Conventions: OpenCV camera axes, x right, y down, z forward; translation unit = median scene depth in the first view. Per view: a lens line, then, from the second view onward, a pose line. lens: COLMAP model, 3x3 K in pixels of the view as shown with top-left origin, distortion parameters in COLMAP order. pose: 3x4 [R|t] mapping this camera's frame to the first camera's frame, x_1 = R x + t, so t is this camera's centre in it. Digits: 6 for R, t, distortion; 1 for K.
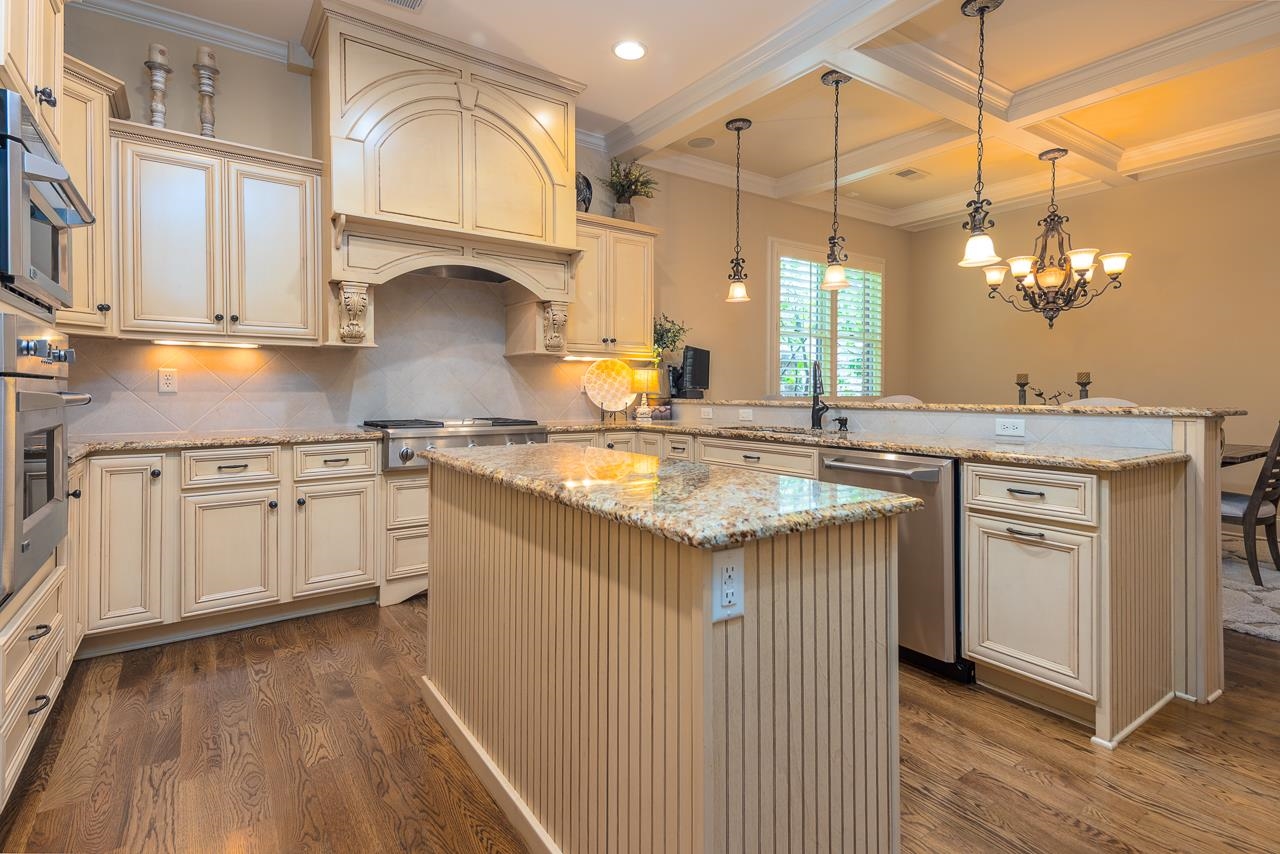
lens RADIAL K [[617.2, 0, 627.5], [0, 617.2, 400.3], [0, 0, 1]] dist [0.038659, -0.009793]
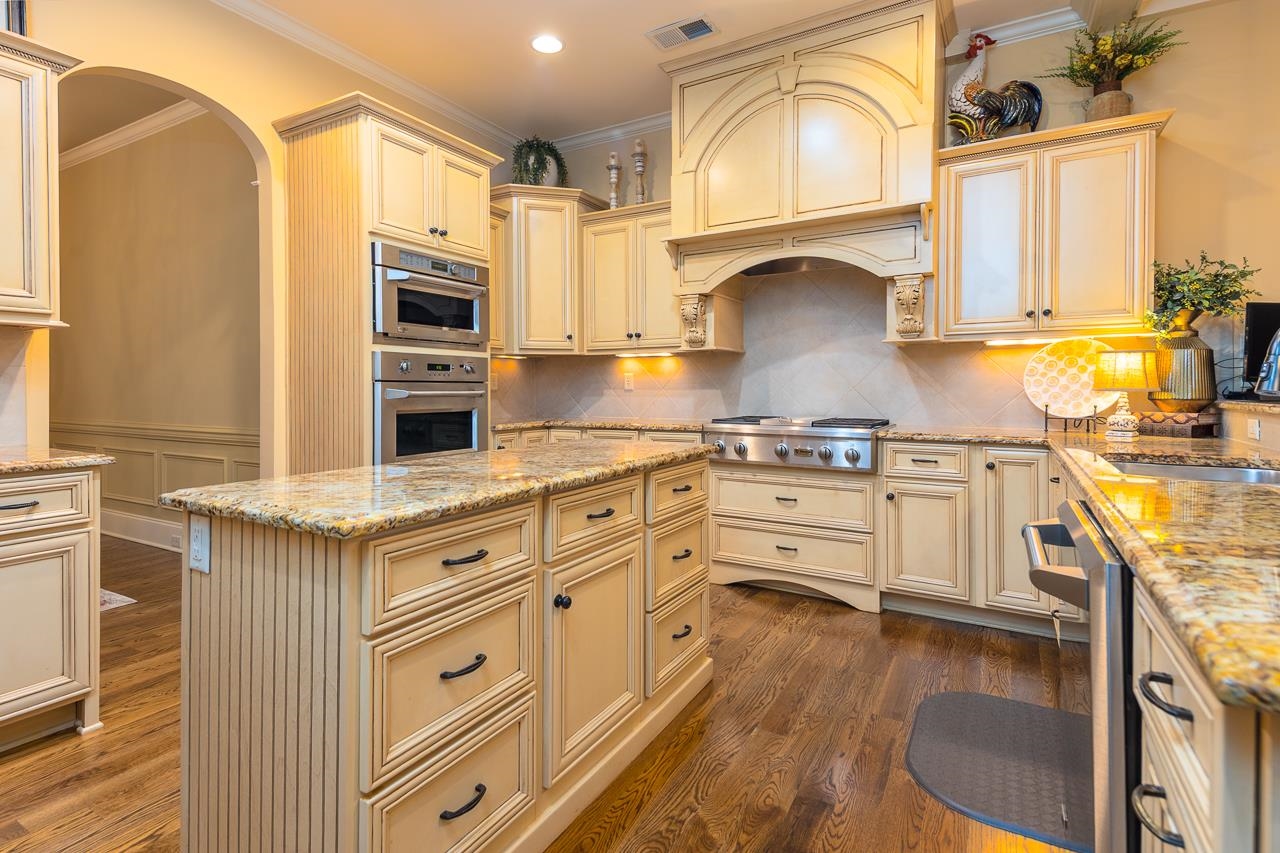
lens RADIAL K [[617.2, 0, 623.0], [0, 617.2, 393.5], [0, 0, 1]] dist [0.038659, -0.009793]
pose [[0.417066, 0.003726, -0.908869, 0.450599], [-0.011372, 0.999935, -0.001119, -0.002808], [0.908805, 0.010802, 0.417081, 0.335670]]
